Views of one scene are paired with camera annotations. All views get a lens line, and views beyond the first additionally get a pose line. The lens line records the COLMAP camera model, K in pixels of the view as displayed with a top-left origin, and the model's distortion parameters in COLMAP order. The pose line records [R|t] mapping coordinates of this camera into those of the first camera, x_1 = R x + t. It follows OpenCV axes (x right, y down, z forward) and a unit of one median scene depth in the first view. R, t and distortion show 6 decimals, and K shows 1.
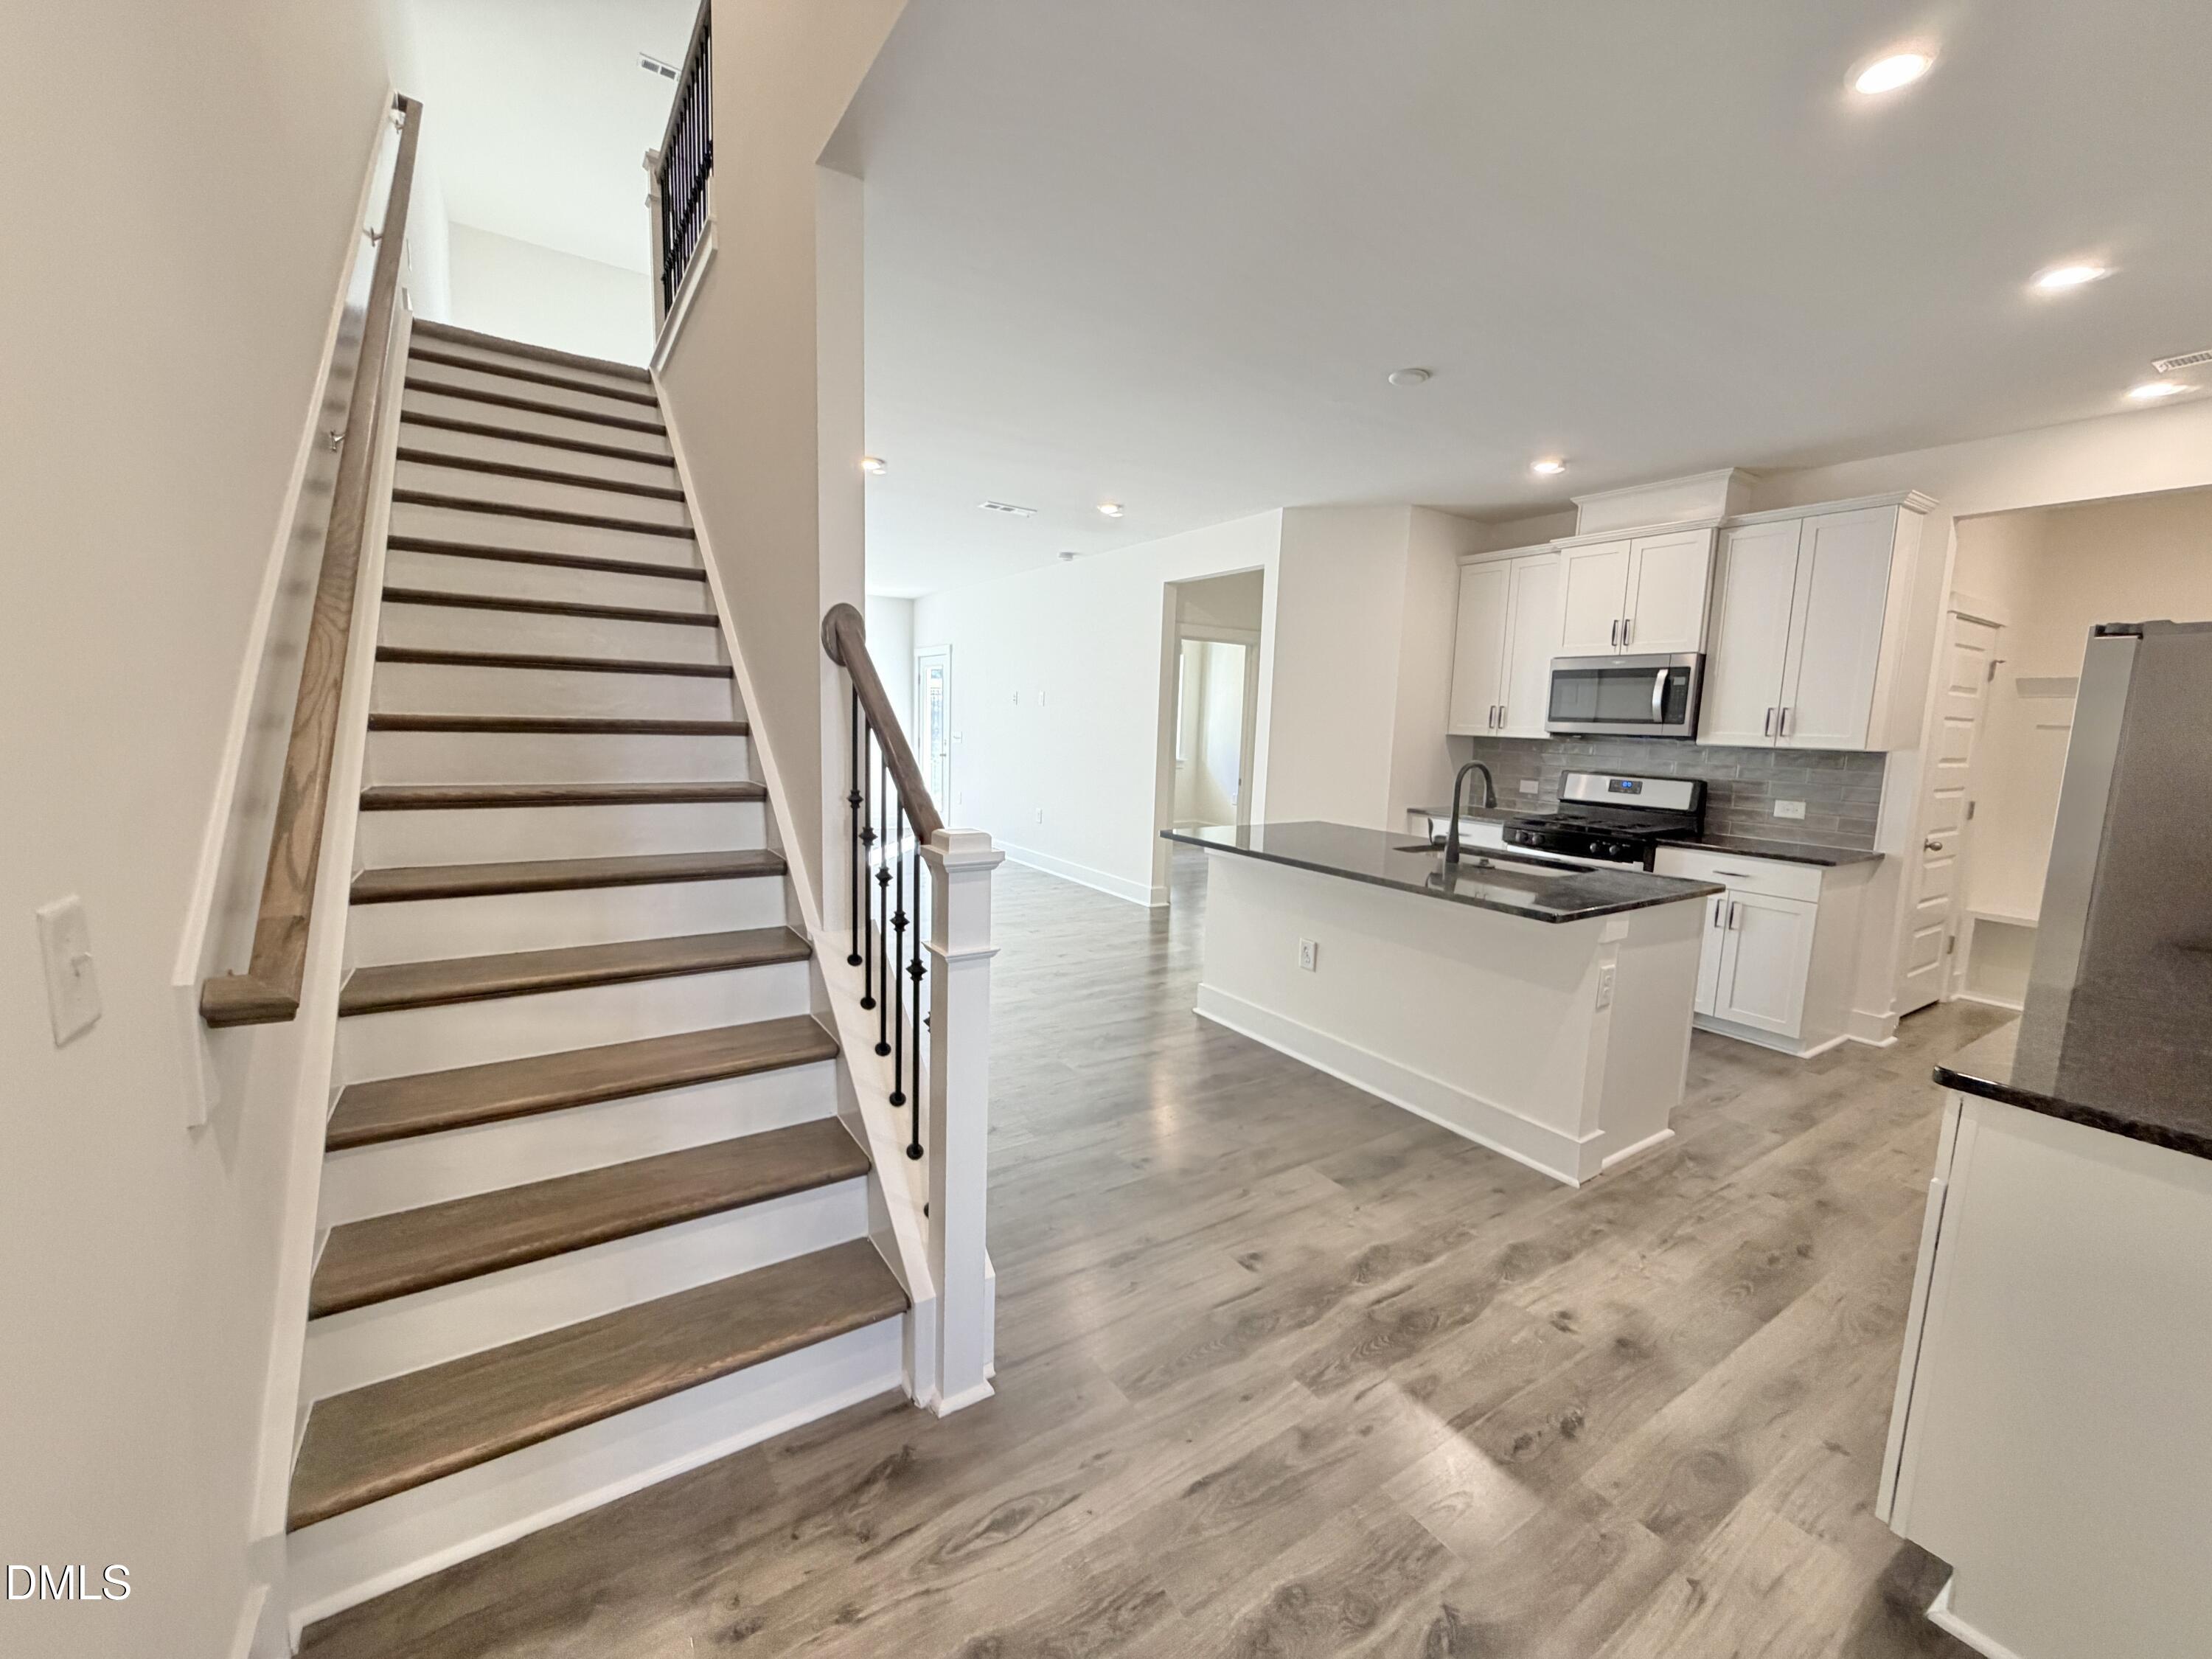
lens RADIAL K [[882.0, 0, 1098.9], [0, 882.0, 832.9], [0, 0, 1]] dist [-0.003661, -0.000462]
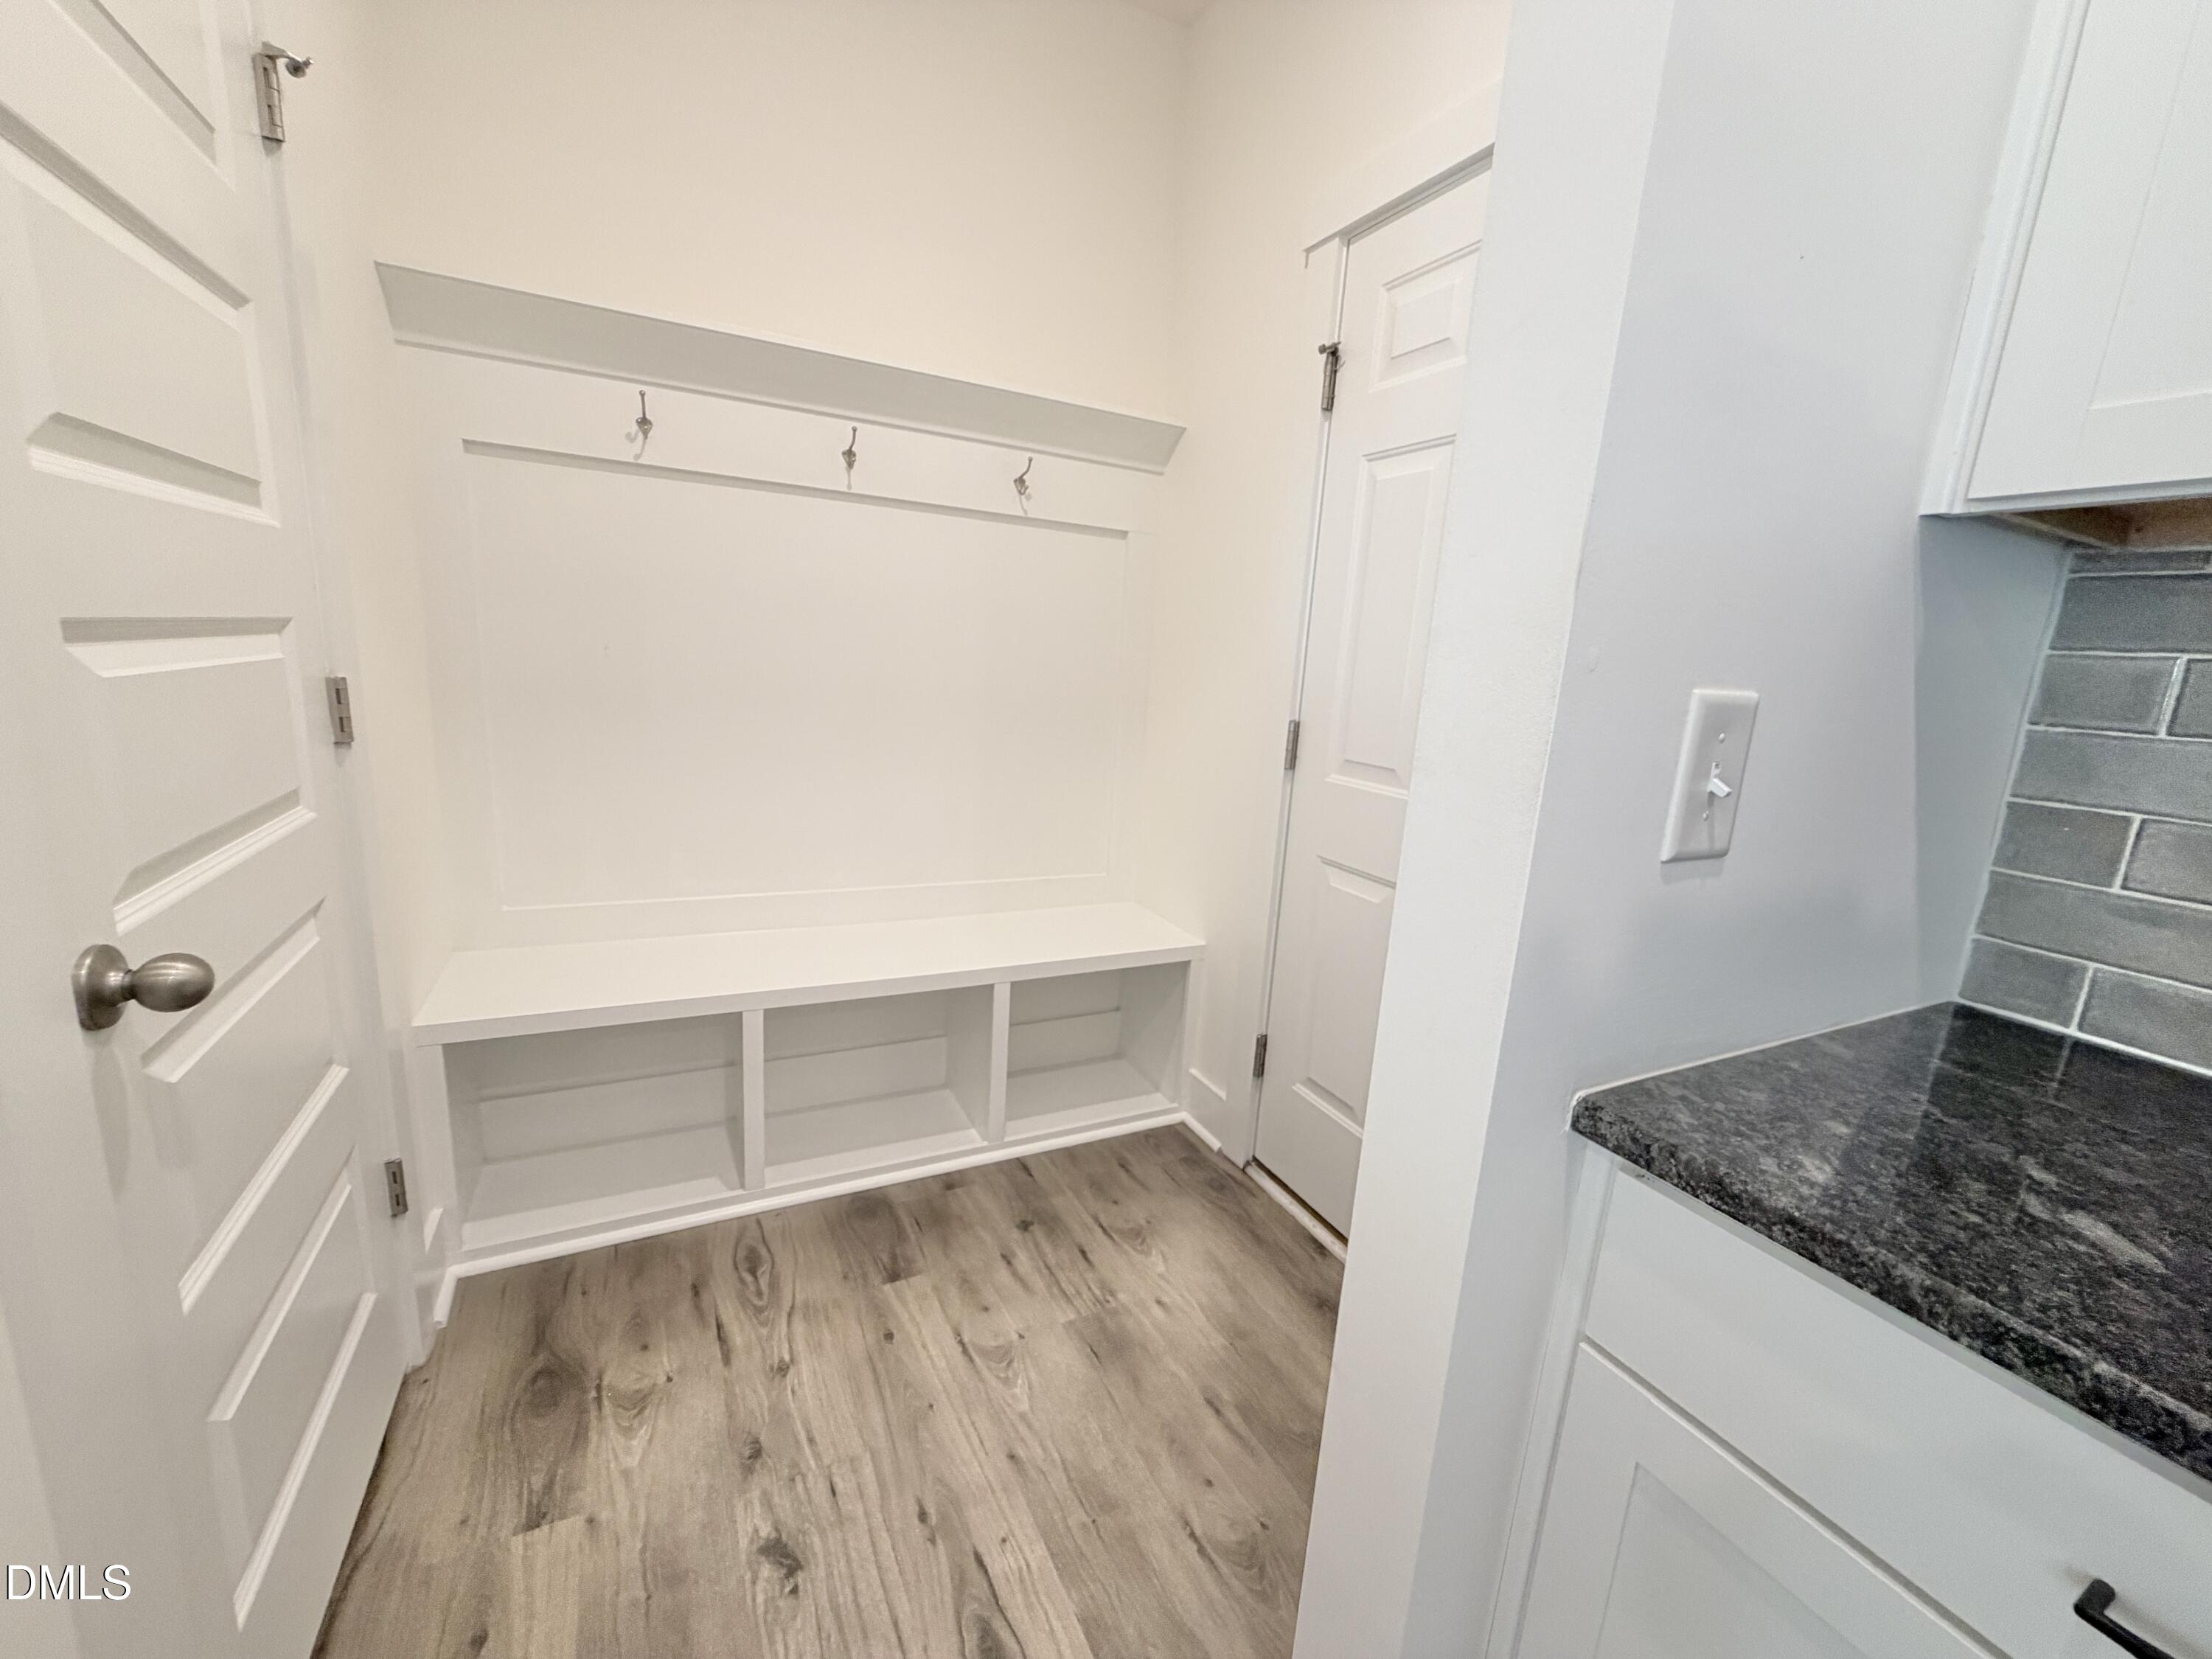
lens RADIAL K [[882.0, 0, 1098.9], [0, 882.0, 832.9], [0, 0, 1]] dist [-0.003661, -0.000462]
pose [[0.116665, -0.225186, 0.967306, 0.844625], [0.070025, 0.973398, 0.218159, -0.035833], [-0.990700, 0.042284, 0.129330, 0.828657]]
